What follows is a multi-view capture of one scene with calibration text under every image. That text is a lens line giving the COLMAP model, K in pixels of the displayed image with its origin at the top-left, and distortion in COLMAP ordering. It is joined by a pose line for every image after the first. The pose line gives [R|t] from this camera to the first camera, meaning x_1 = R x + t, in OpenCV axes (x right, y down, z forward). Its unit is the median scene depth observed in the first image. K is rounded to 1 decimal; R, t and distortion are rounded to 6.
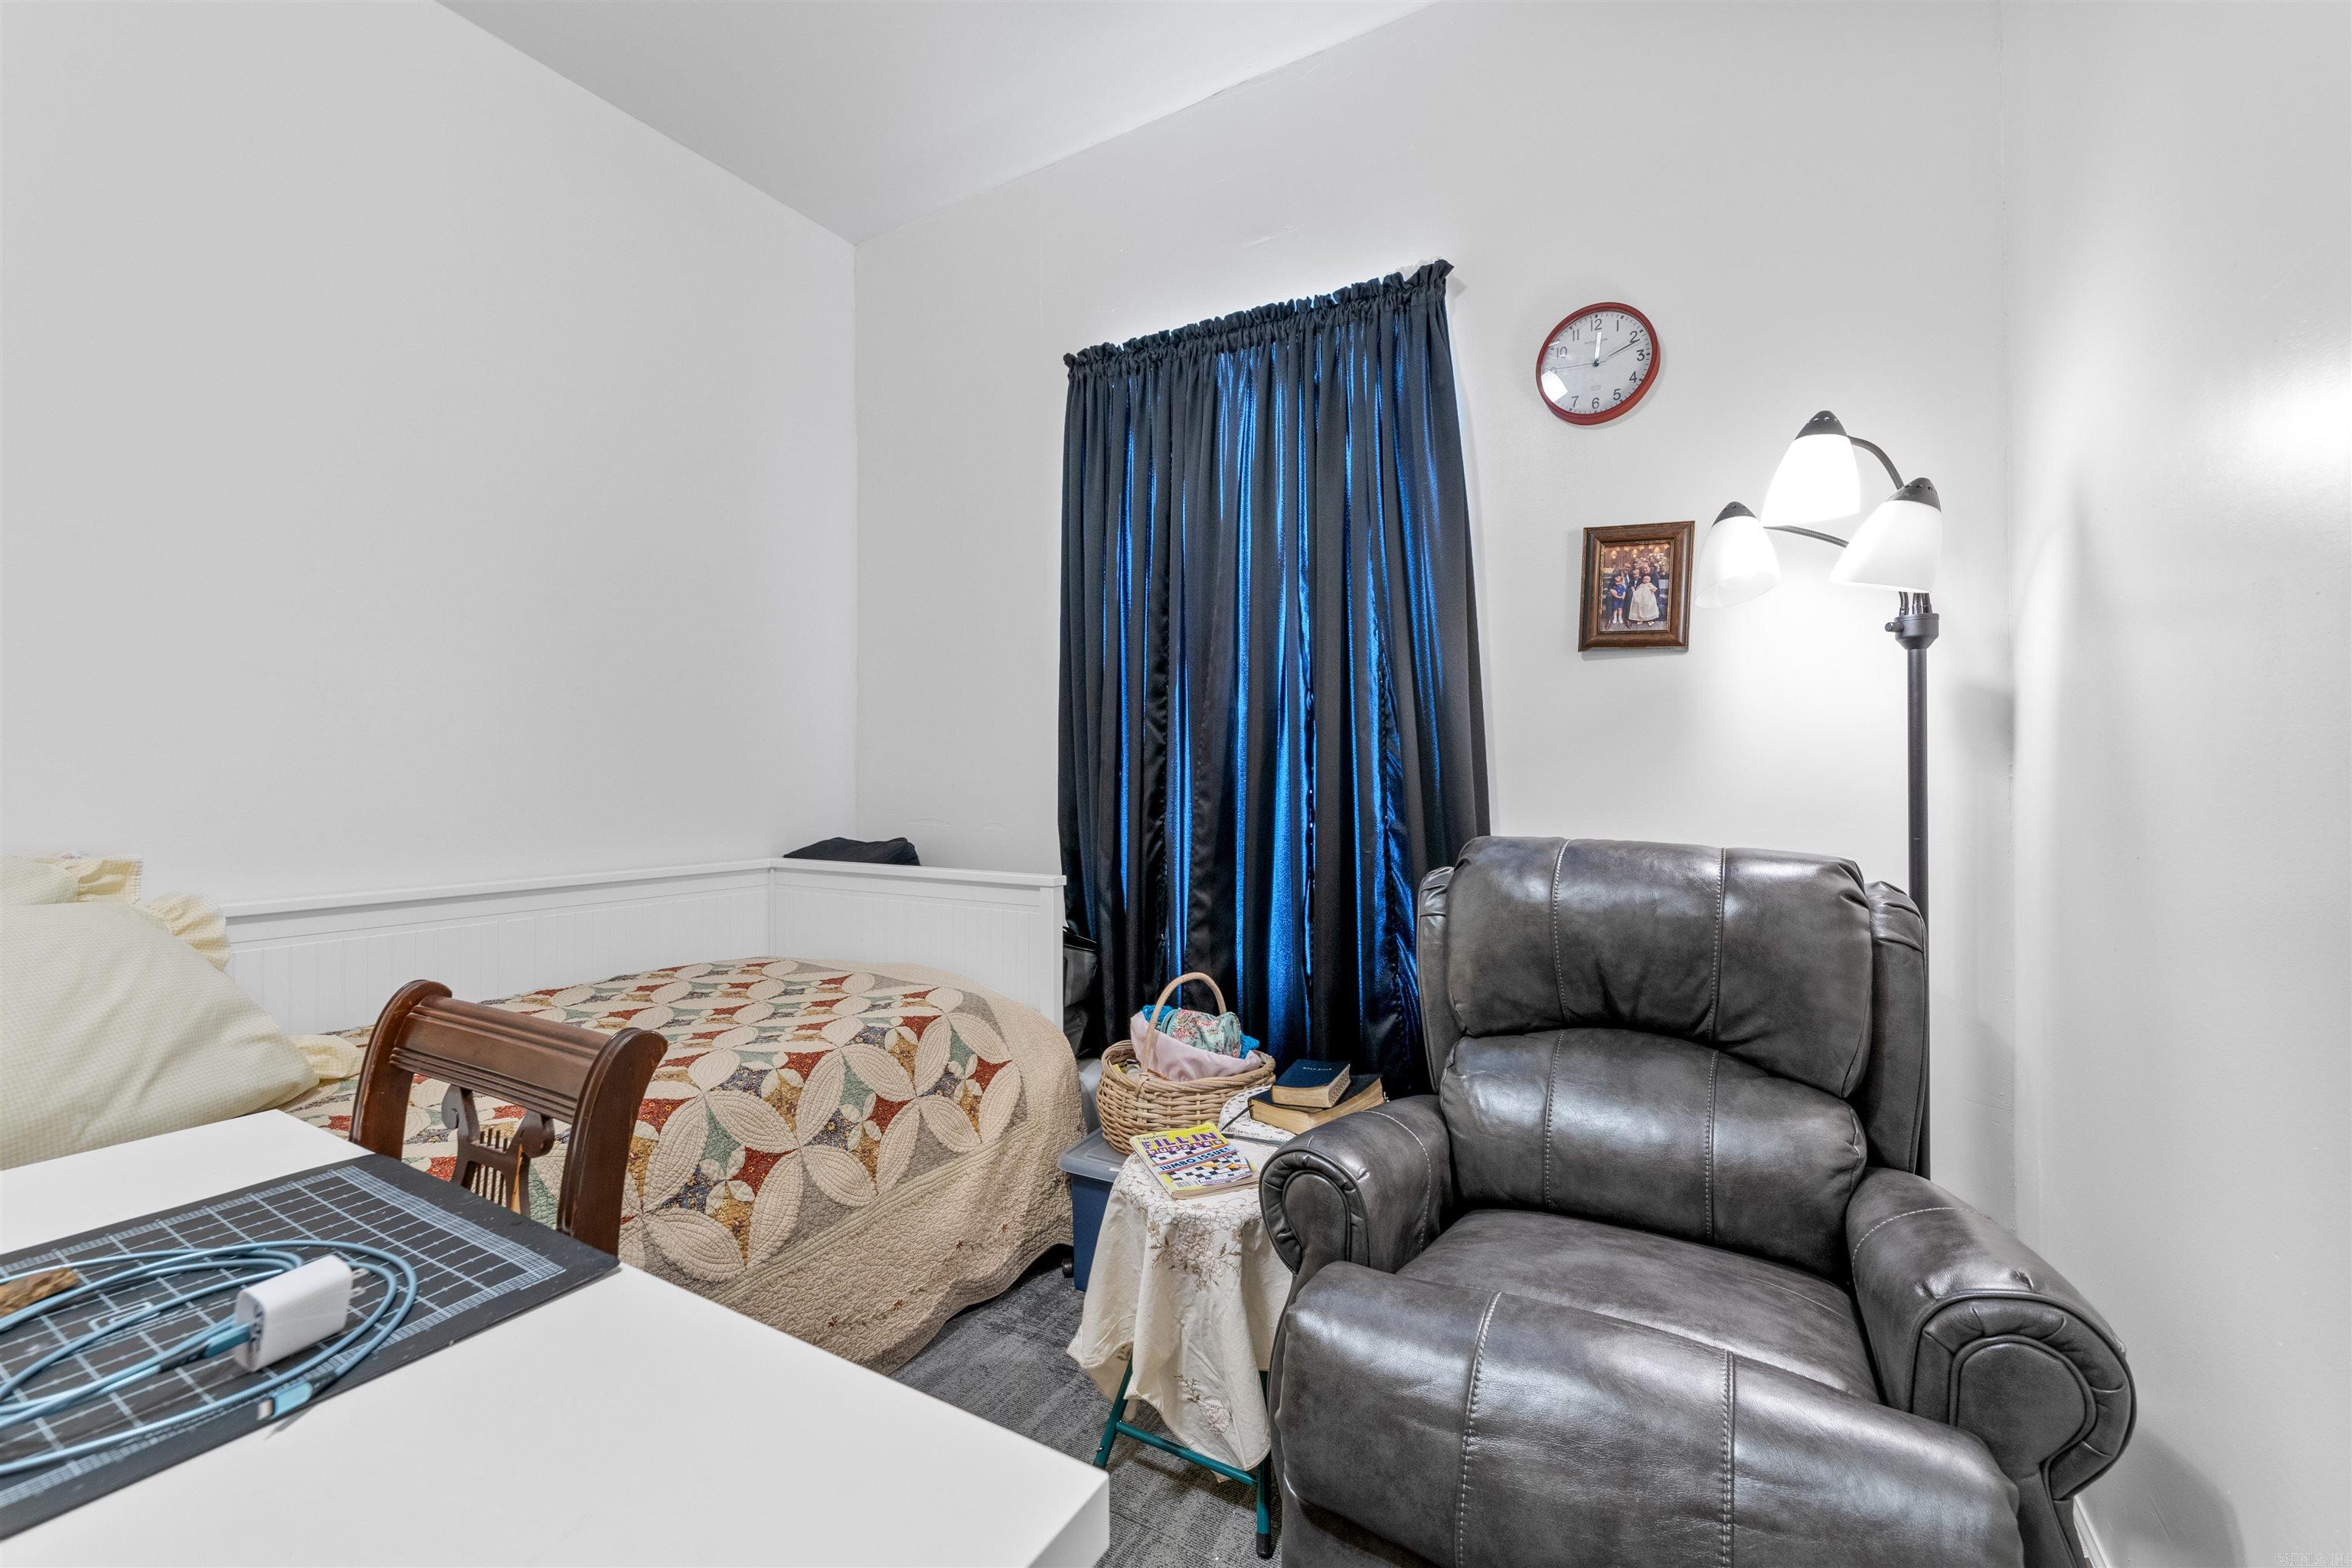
lens RADIAL K [[968.4, 0, 1180.0], [0, 968.4, 781.9], [0, 0, 1]] dist [0.008730, -0.005052]
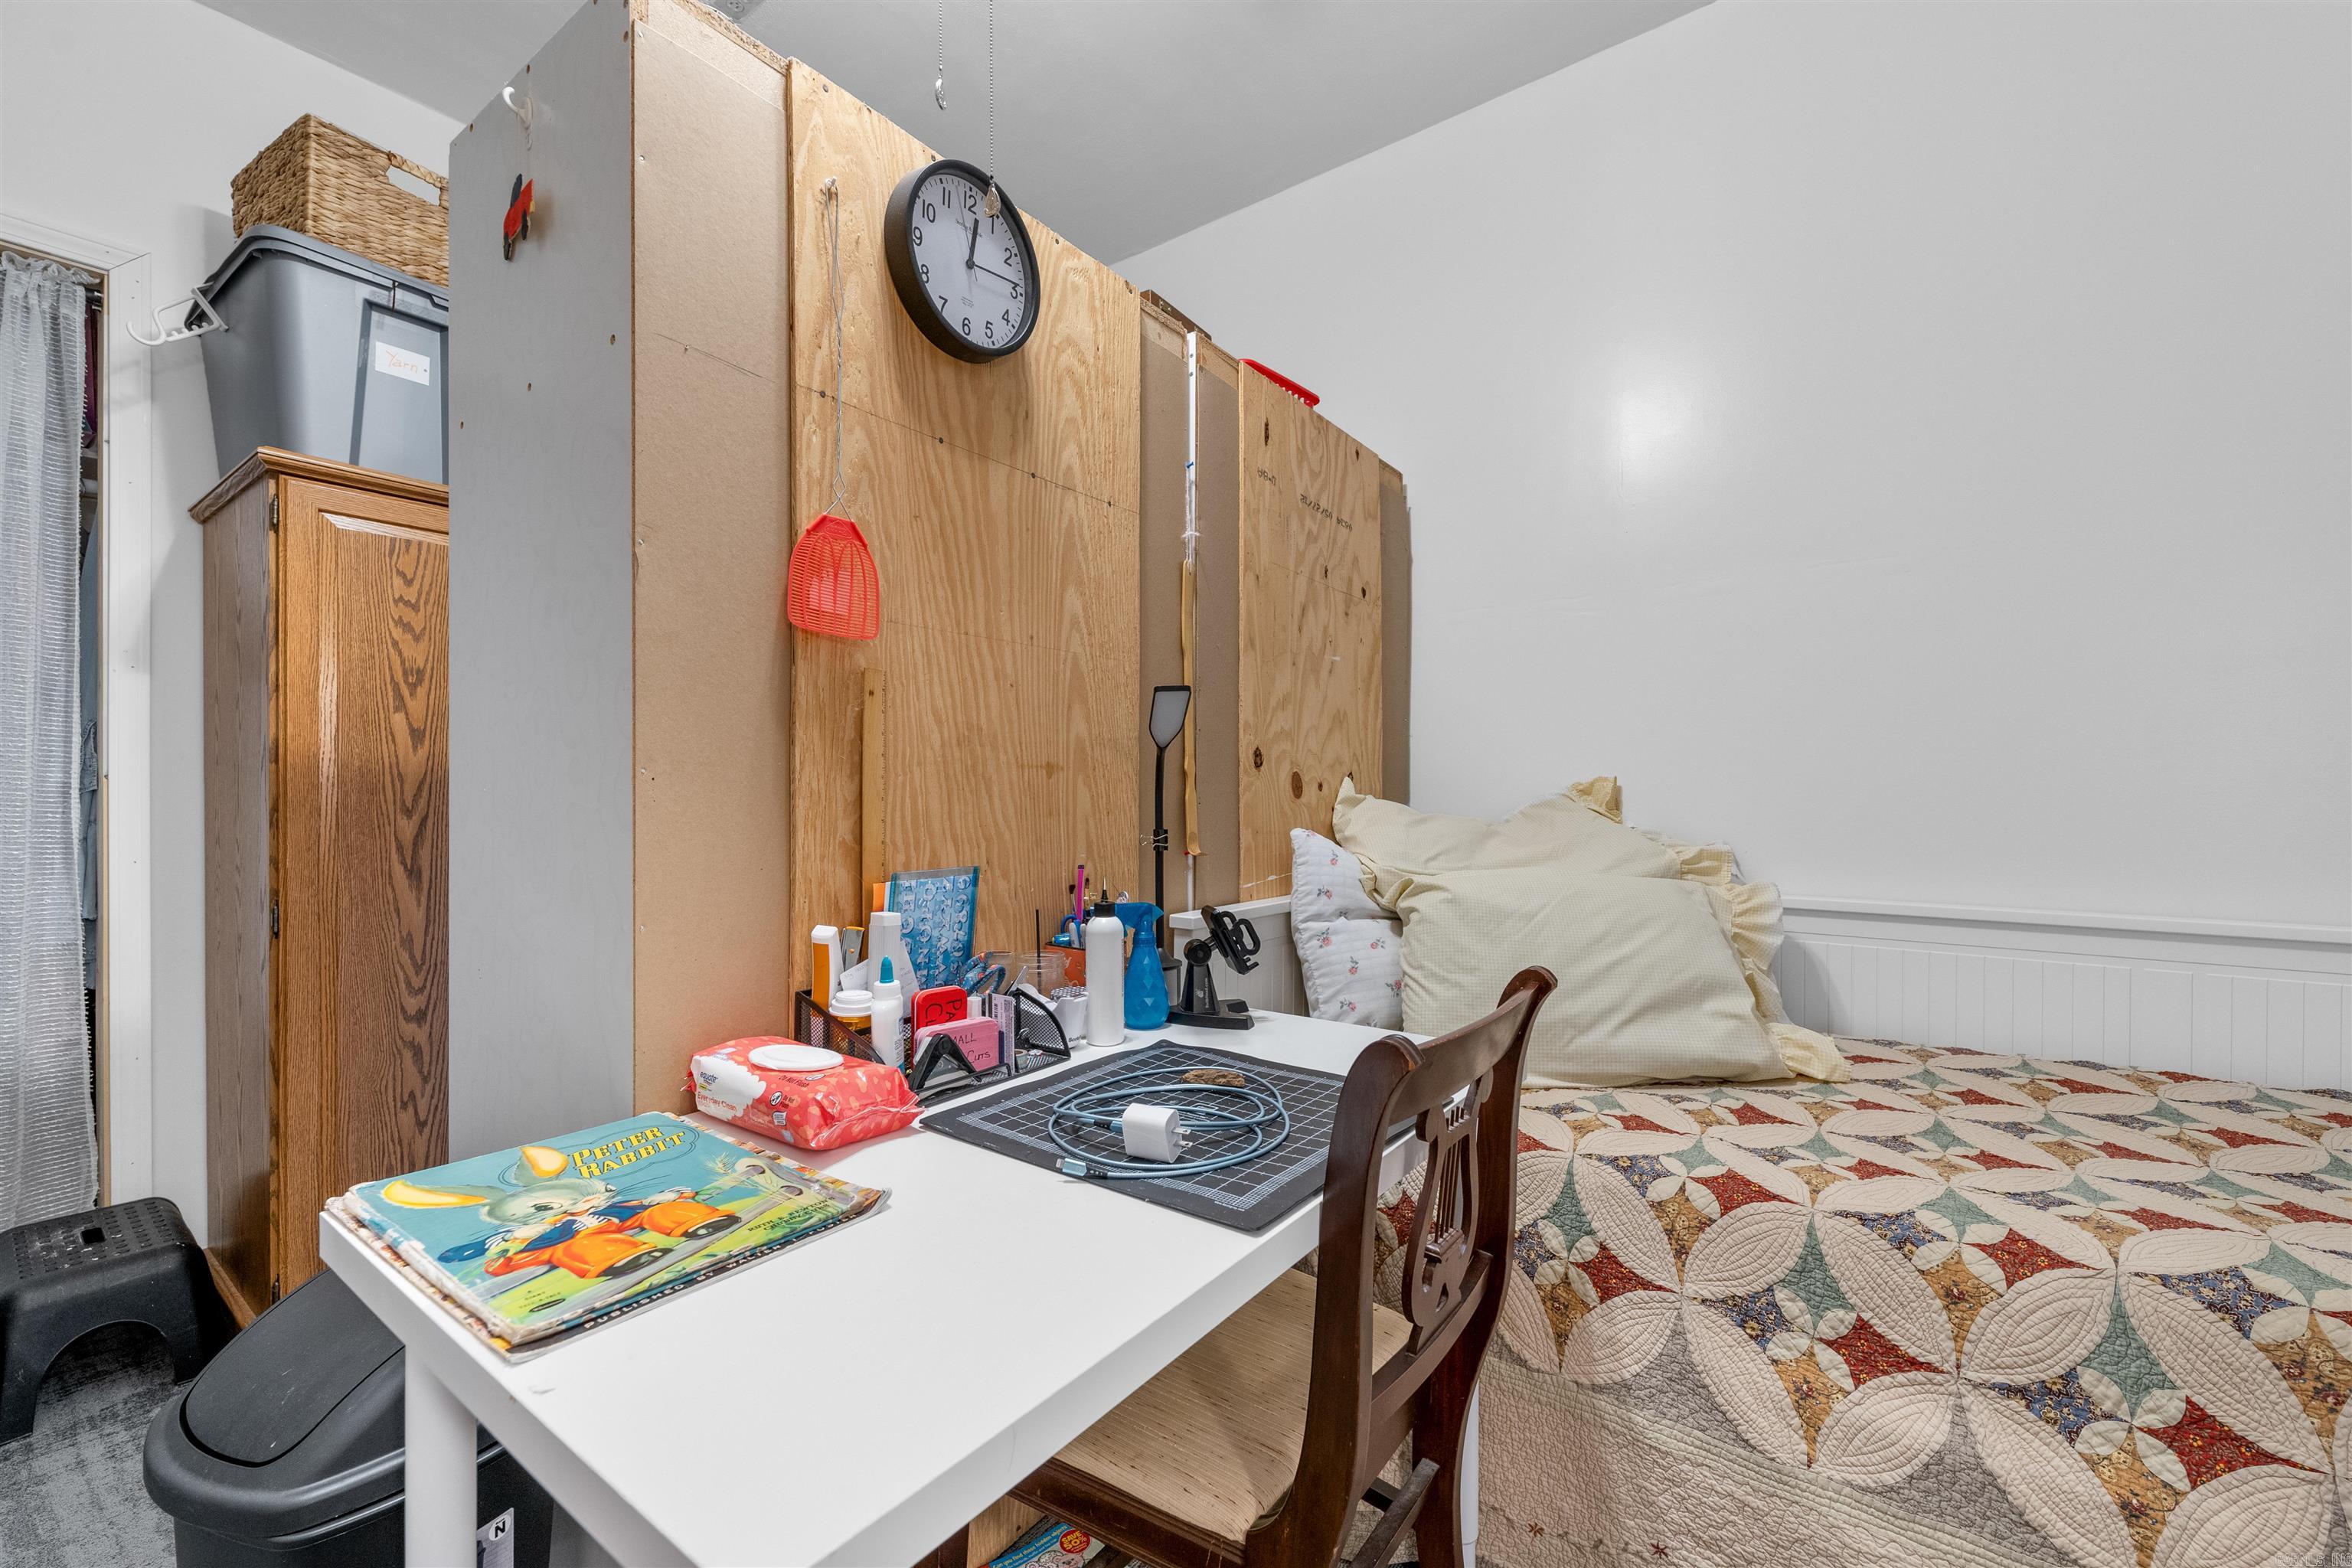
lens RADIAL K [[968.4, 0, 1180.0], [0, 968.4, 781.9], [0, 0, 1]] dist [0.008730, -0.005052]
pose [[-0.108140, -0.001080, -0.994135, 0.288161], [-0.005773, 0.999983, -0.000458, -0.002270], [0.994119, 0.005690, -0.108144, 0.583761]]
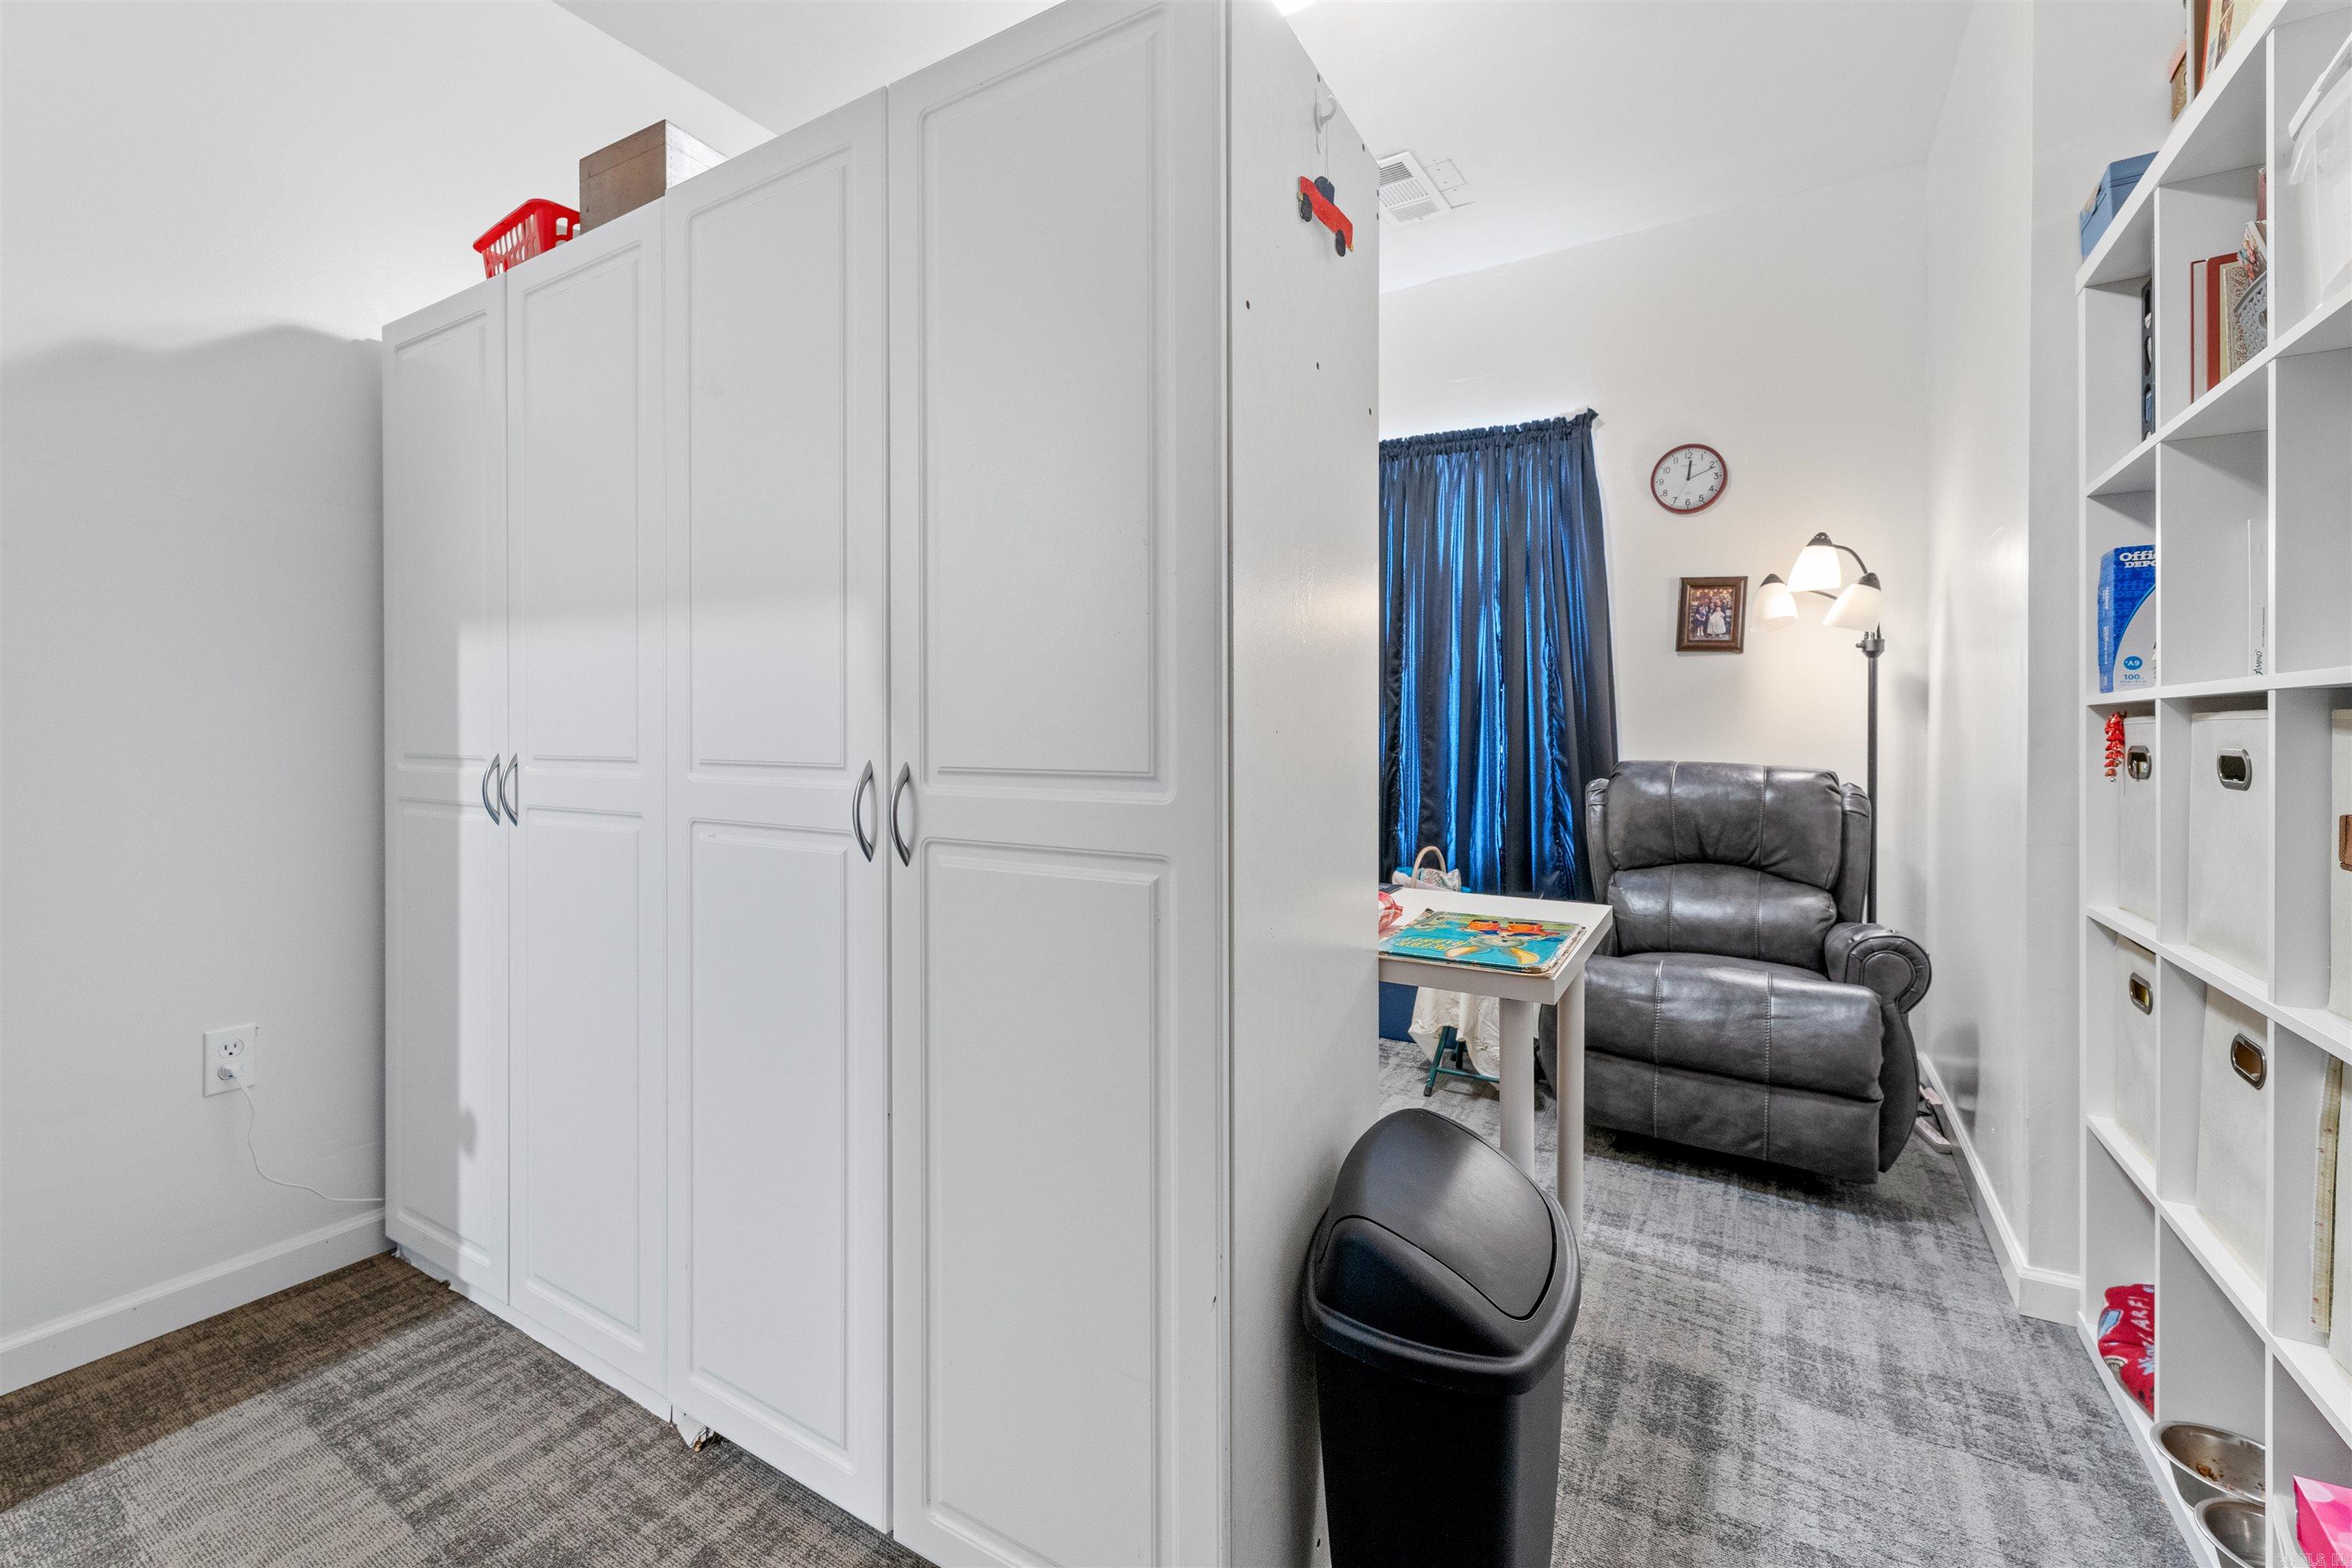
lens RADIAL K [[980.6, 0, 1168.1], [0, 980.6, 745.1], [0, 0, 1]] dist [0.001328, 0.000079]
pose [[0.999723, 0.003688, -0.023229, -0.510007], [-0.003359, 0.999894, 0.014187, 0.006023], [0.023279, -0.014105, 0.999630, -0.855554]]
